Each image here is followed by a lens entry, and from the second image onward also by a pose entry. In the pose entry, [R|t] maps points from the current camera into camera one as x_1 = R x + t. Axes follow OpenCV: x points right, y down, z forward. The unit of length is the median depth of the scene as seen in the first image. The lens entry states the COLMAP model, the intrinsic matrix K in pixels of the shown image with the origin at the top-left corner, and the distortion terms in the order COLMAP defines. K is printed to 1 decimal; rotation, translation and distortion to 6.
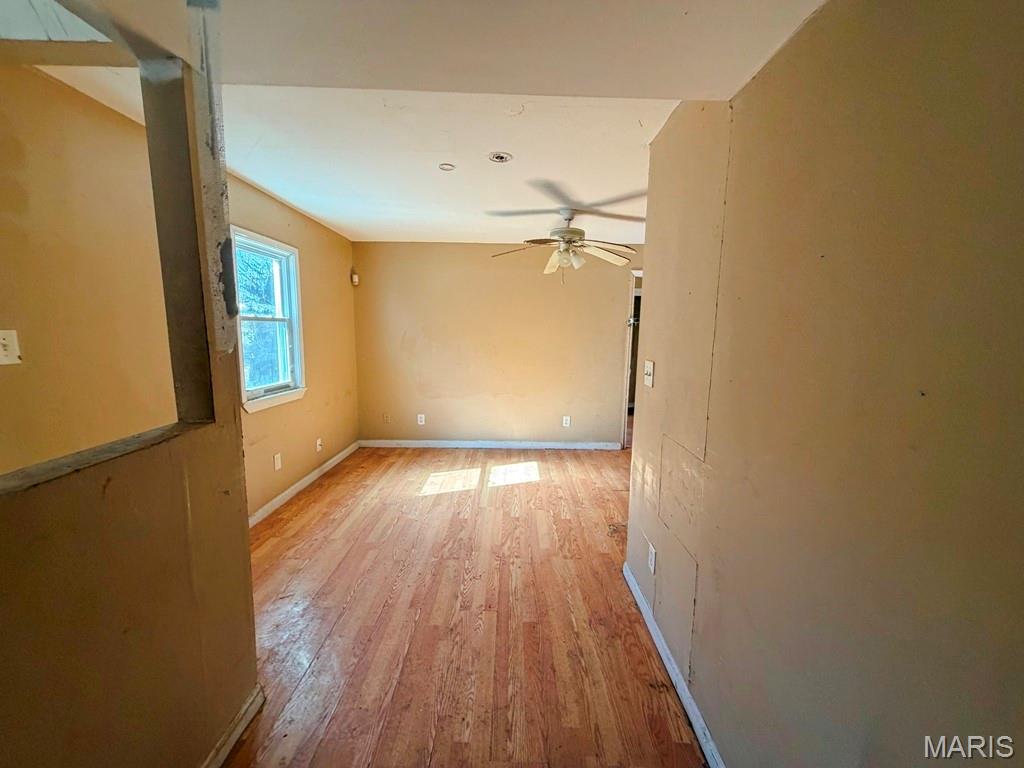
lens RADIAL K [[407.2, 0, 512.0], [0, 407.2, 384.0], [0, 0, 1]] dist [-0.001243, 0.000614]
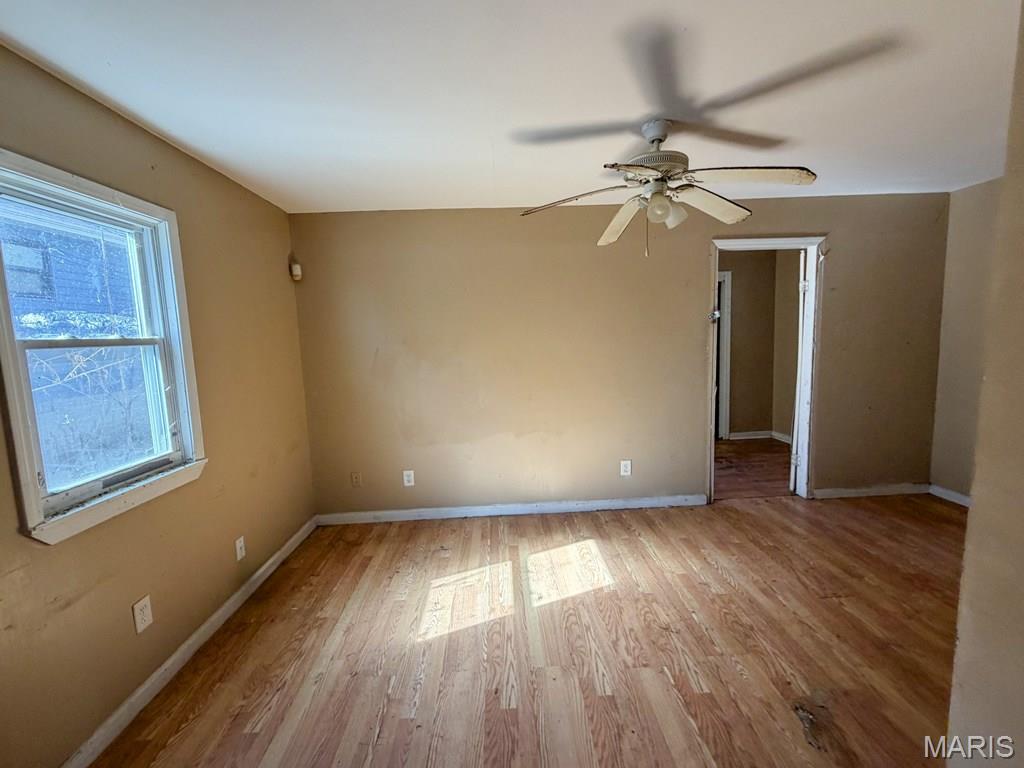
lens RADIAL K [[439.6, 0, 512.0], [0, 439.6, 384.0], [0, 0, 1]] dist [-0.001925, 0.000294]
pose [[0.998063, -0.053601, 0.031584, -0.091340], [0.054183, 0.998371, -0.017887, -0.057832], [-0.030573, 0.019564, 0.999341, 0.359301]]
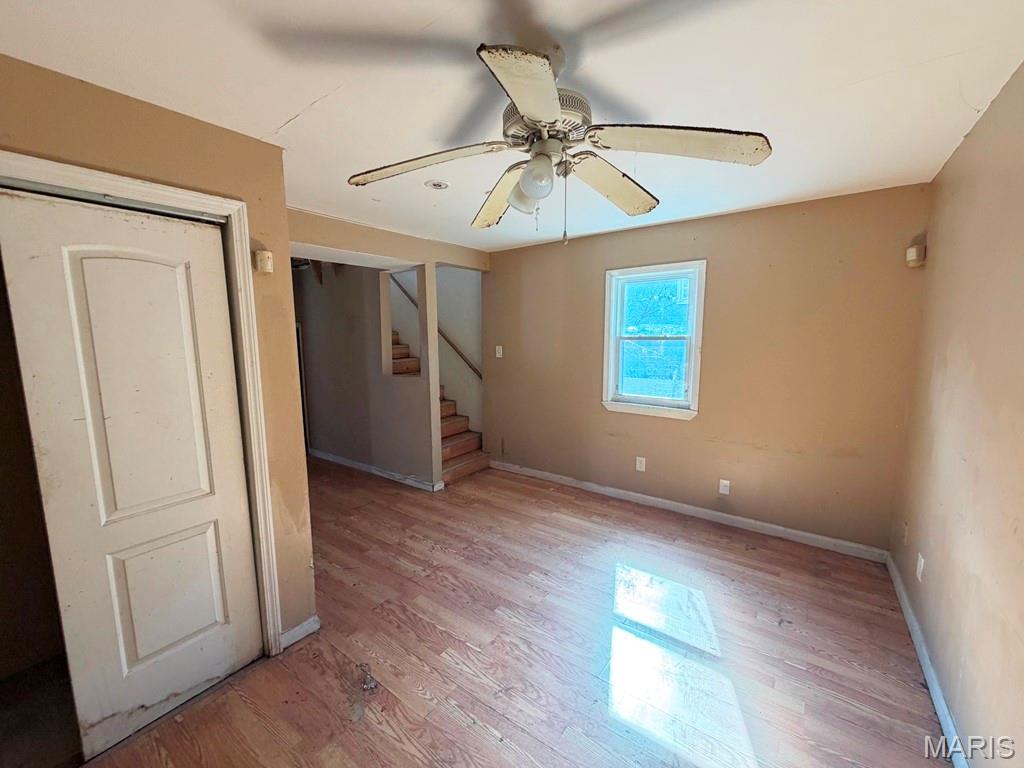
lens RADIAL K [[407.2, 0, 512.0], [0, 407.2, 384.0], [0, 0, 1]] dist [-0.001243, 0.000614]
pose [[-0.591940, 0.087813, -0.801184, 0.448871], [-0.107744, 0.976504, 0.186634, -0.170260], [0.798748, 0.196799, -0.568571, 1.129131]]
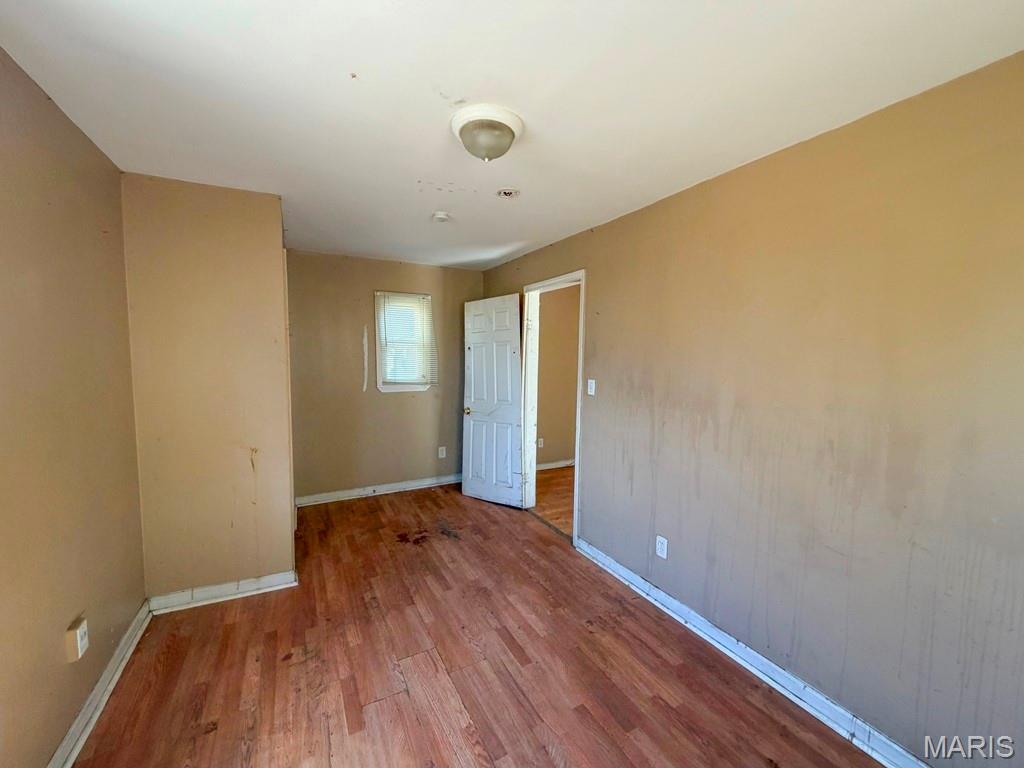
lens RADIAL K [[407.2, 0, 512.0], [0, 407.2, 384.0], [0, 0, 1]] dist [-0.001243, 0.000614]
pose [[-0.470486, -0.088484, 0.877960, -0.293502], [0.096153, 0.983894, 0.150687, -0.263225], [-0.877153, 0.155314, -0.454400, 1.799799]]
